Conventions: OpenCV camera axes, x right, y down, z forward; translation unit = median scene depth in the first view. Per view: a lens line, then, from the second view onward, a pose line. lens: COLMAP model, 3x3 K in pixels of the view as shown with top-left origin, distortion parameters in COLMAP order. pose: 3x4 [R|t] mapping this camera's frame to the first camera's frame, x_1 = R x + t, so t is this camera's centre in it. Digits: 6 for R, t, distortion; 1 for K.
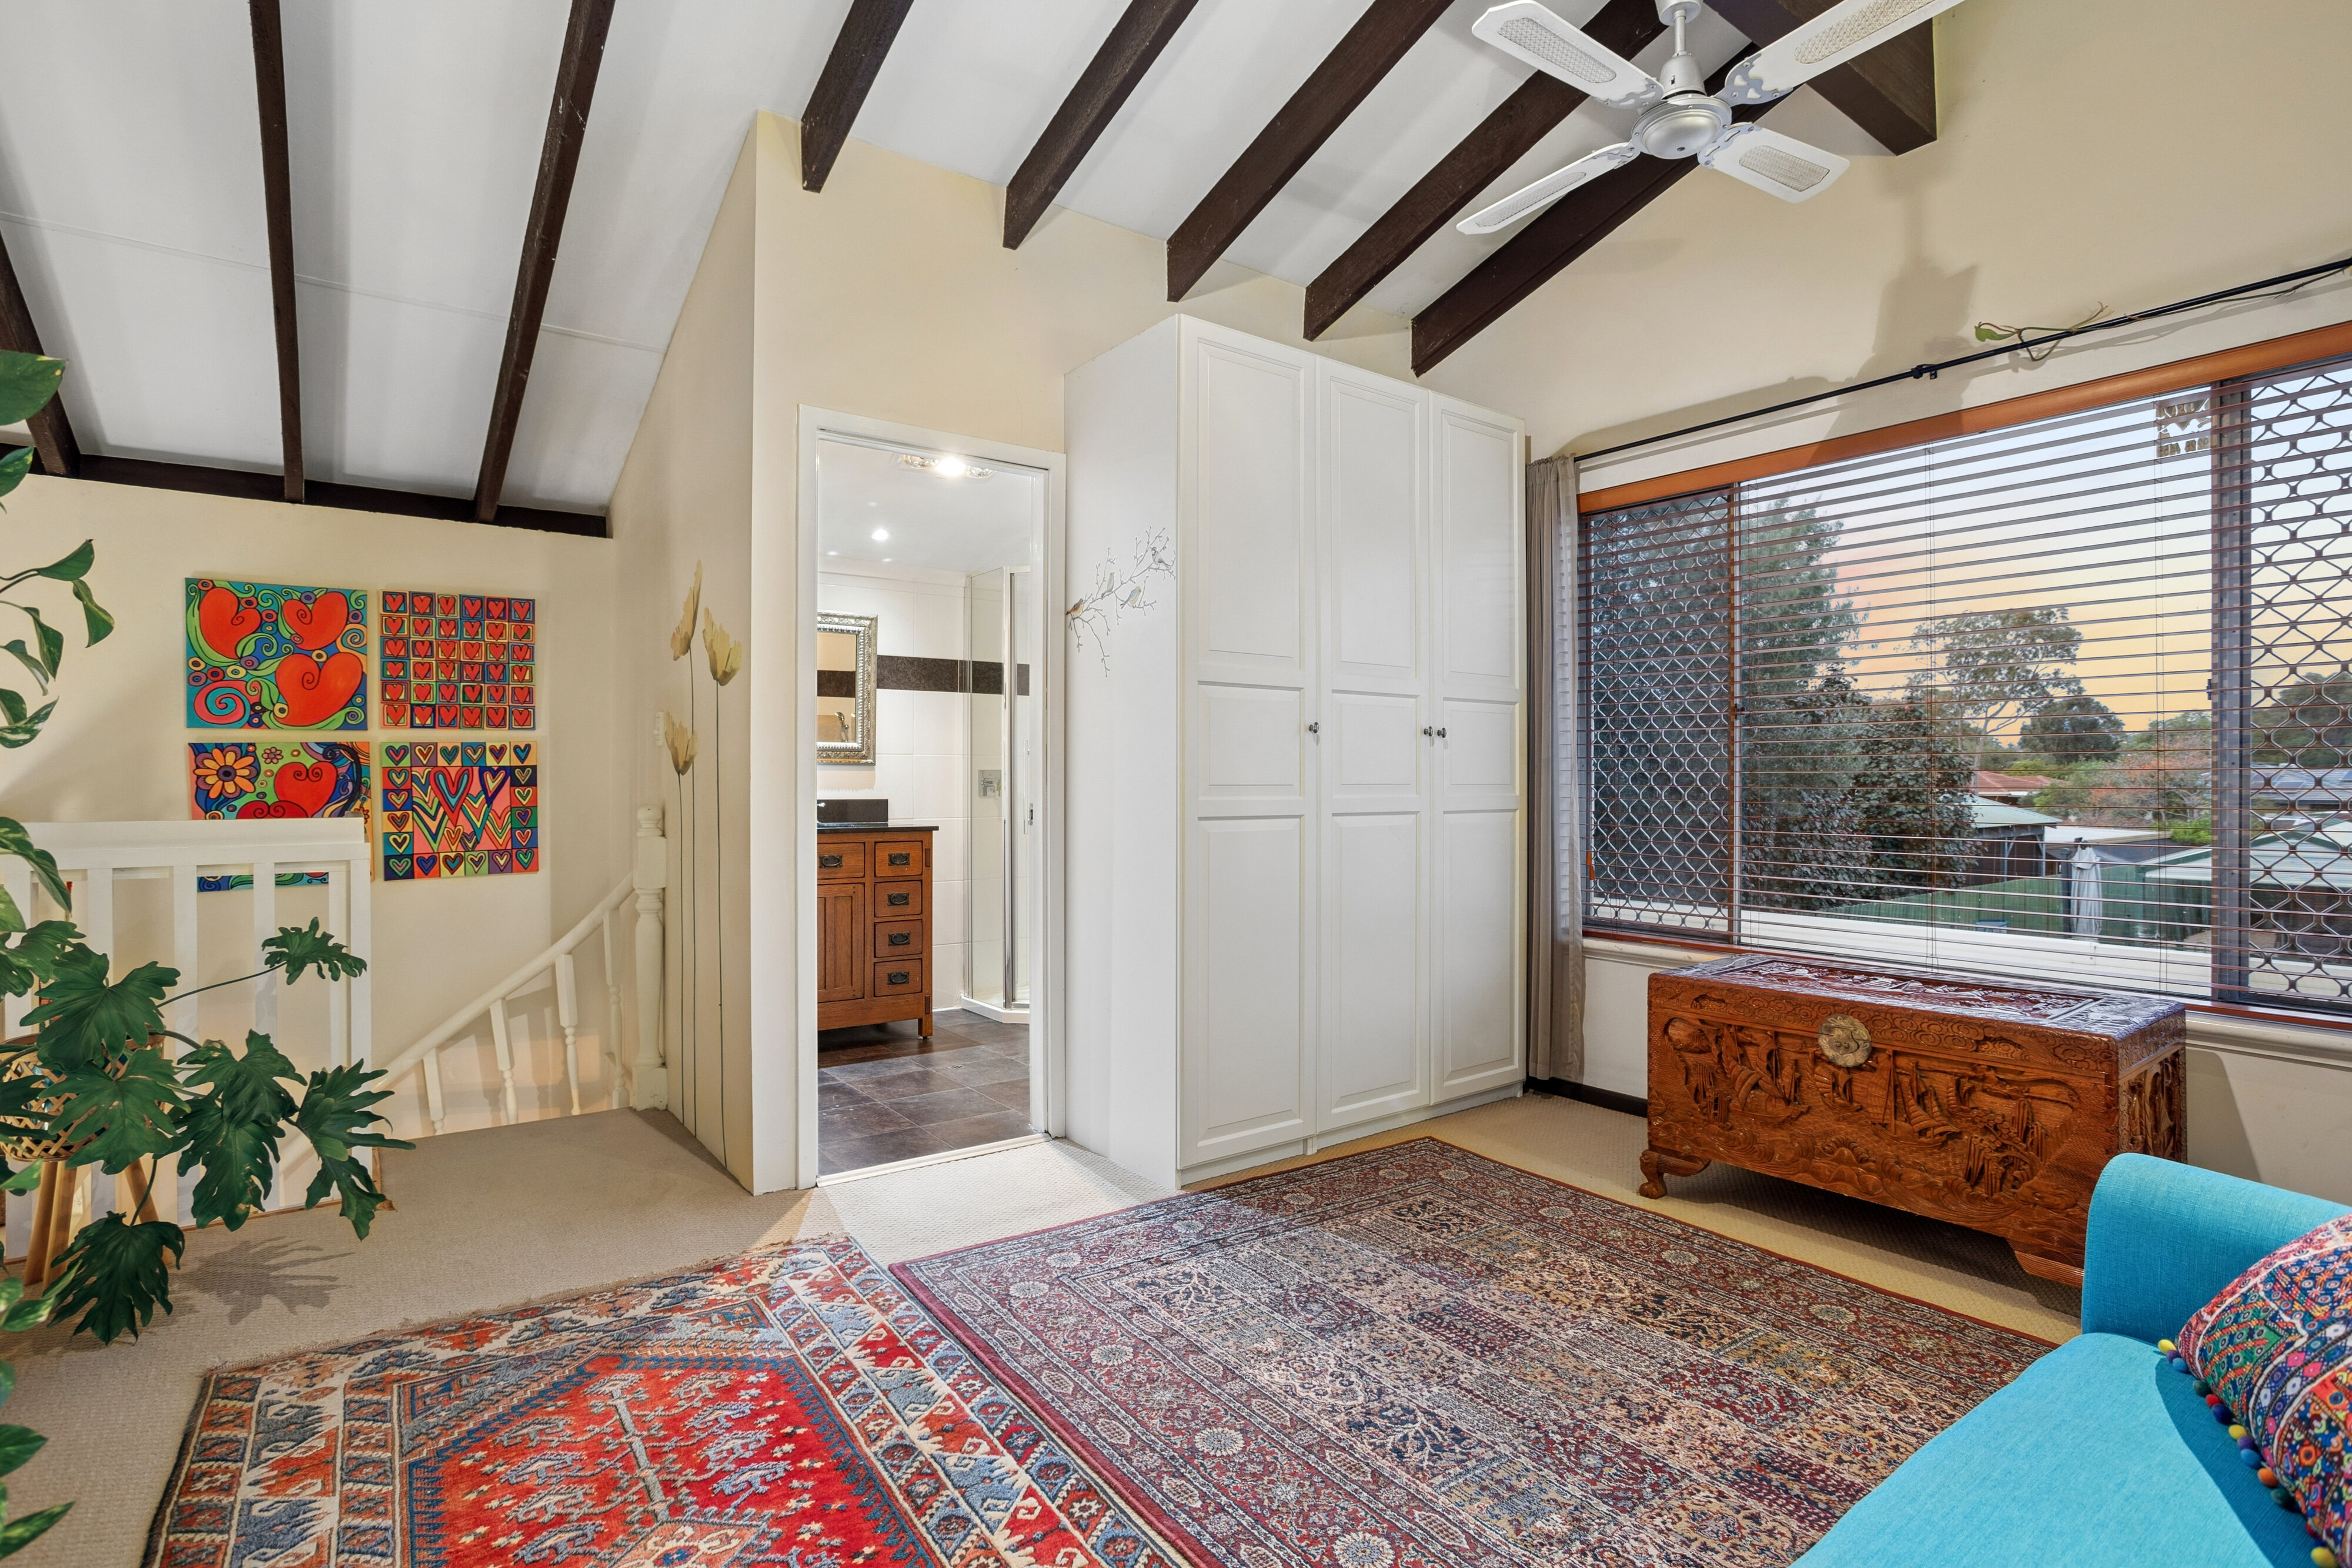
lens RADIAL K [[1132.8, 0, 1171.4], [0, 1132.8, 780.3], [0, 0, 1]] dist [-0.012981, 0.001853]
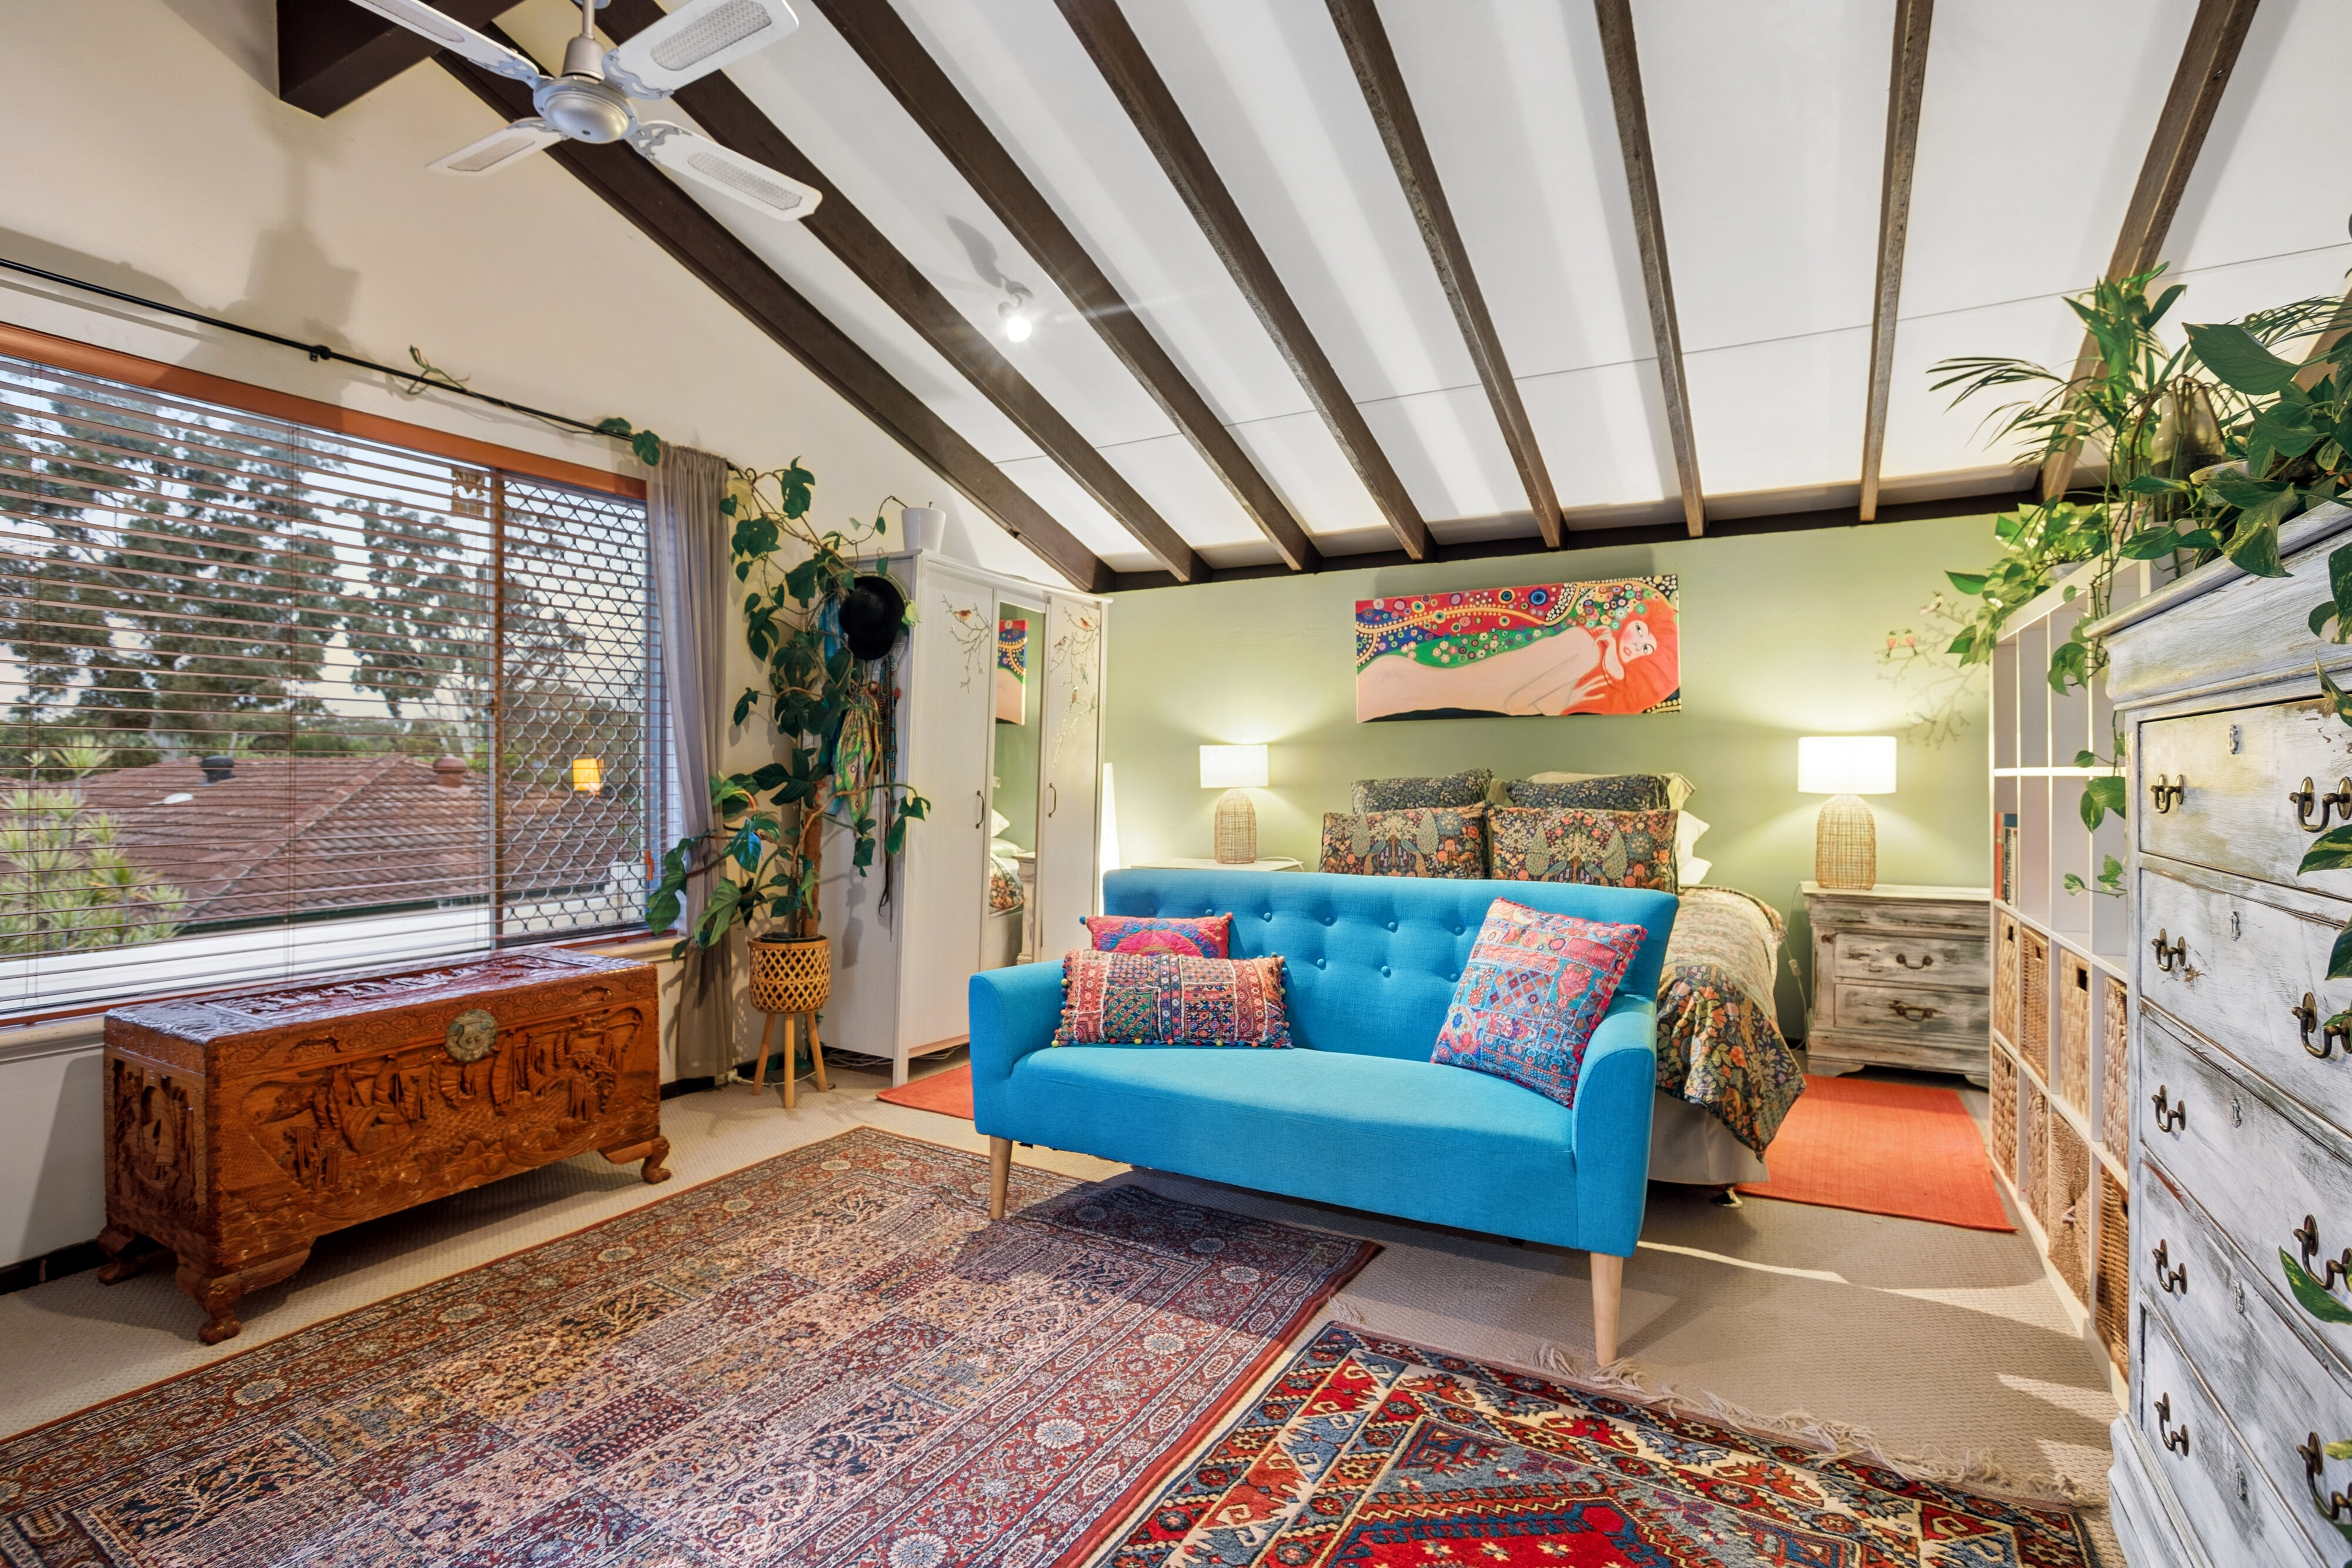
lens RADIAL K [[1132.8, 0, 1172.4], [0, 1132.8, 783.7], [0, 0, 1]] dist [-0.012981, 0.001853]
pose [[-0.405861, -0.003225, 0.913929, -0.746422], [0.004597, 0.999974, 0.005570, 0.004099], [-0.913923, 0.006462, -0.405835, 1.078561]]
